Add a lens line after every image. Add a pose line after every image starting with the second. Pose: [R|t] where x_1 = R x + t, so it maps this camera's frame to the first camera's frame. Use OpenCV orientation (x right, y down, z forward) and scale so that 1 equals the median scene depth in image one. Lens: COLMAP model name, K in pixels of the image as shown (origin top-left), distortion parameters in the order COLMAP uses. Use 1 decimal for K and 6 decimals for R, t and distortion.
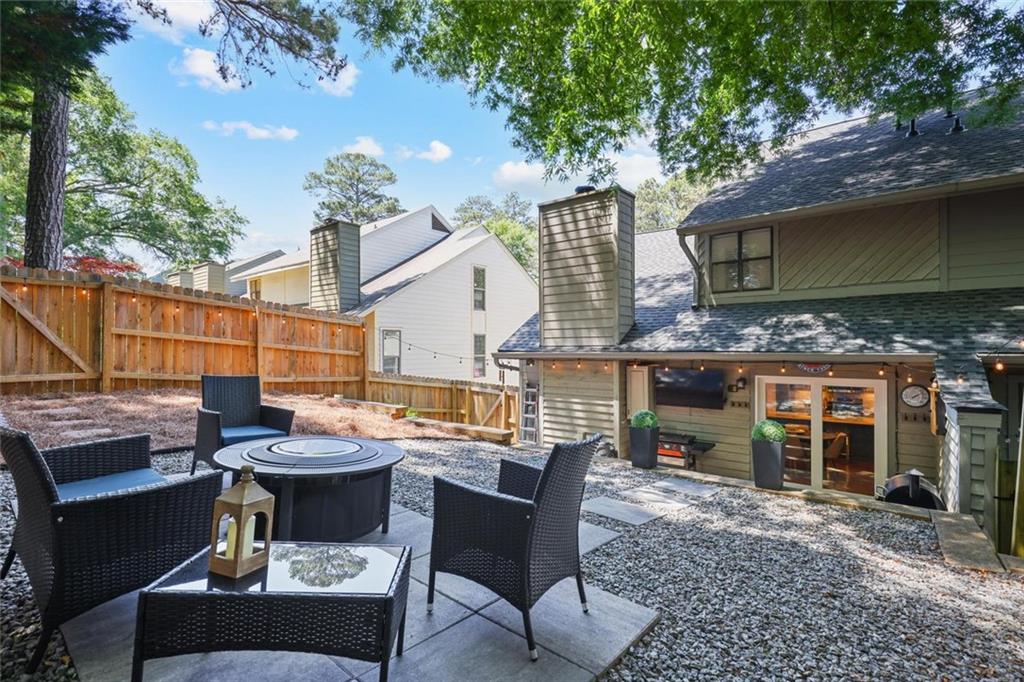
lens RADIAL K [[468.0, 0, 508.1], [0, 468.0, 344.3], [0, 0, 1]] dist [-0.000982, -0.000169]
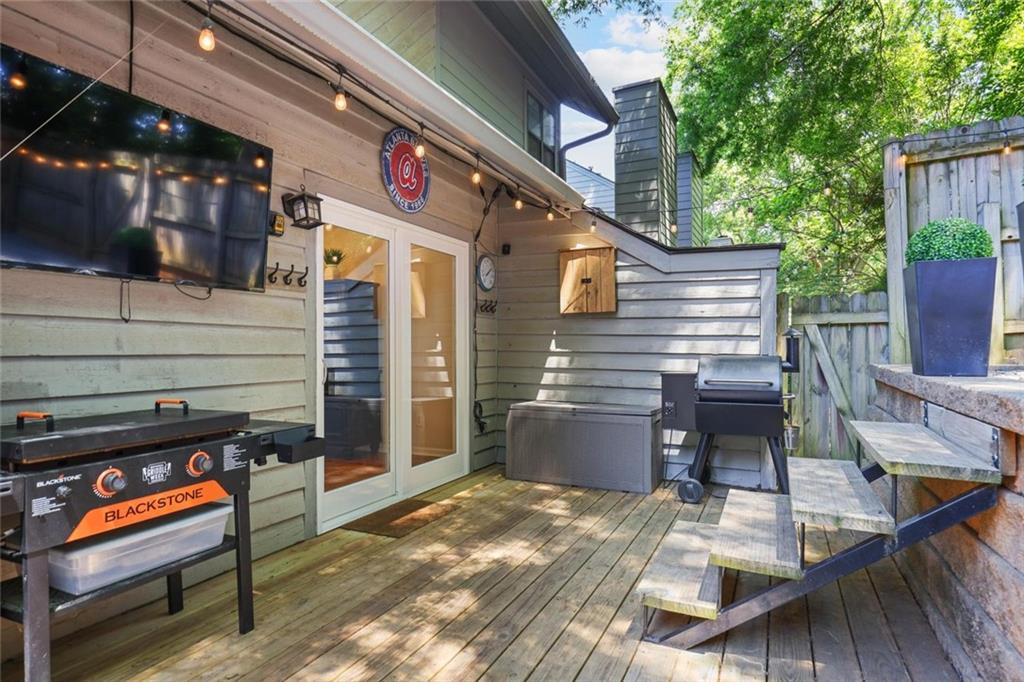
lens RADIAL K [[575.4, 0, 510.5], [0, 575.4, 338.4], [0, 0, 1]] dist [-0.004677, -0.000203]
pose [[-0.239859, 0.020377, 0.970594, 0.082259], [0.003944, 0.999792, -0.020016, 0.158347], [-0.970800, -0.000973, -0.239890, 0.852595]]
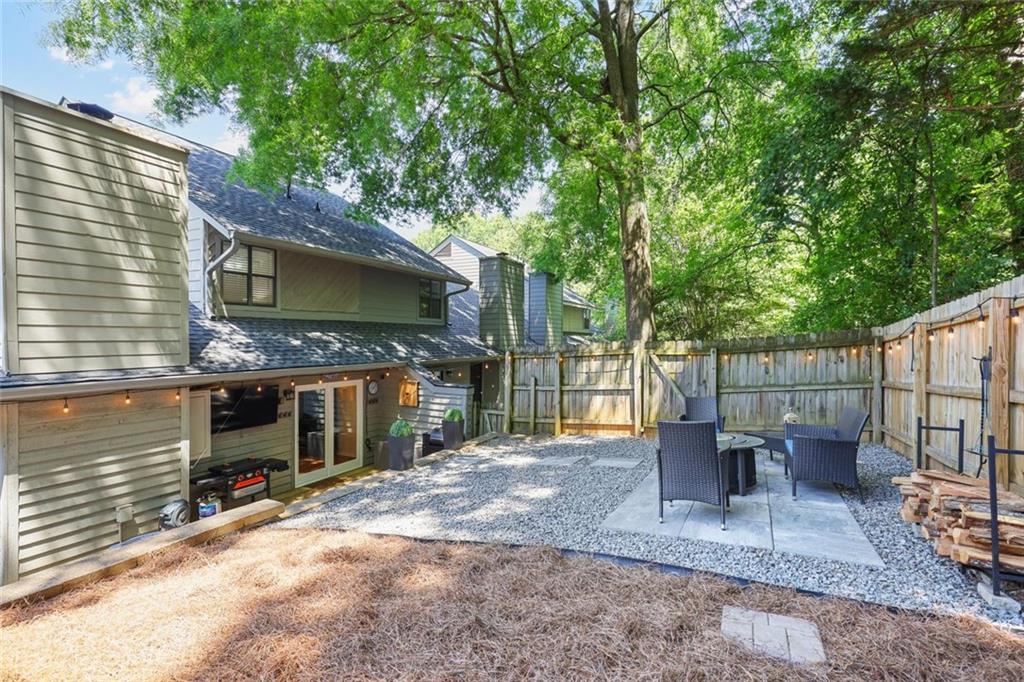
lens RADIAL K [[468.0, 0, 511.3], [0, 468.0, 343.1], [0, 0, 1]] dist [-0.000982, -0.000169]
pose [[-0.215547, -0.005839, 0.976476, -0.596108], [-0.003349, 0.999981, 0.005241, -0.038467], [-0.976488, -0.002140, -0.215562, 0.651955]]
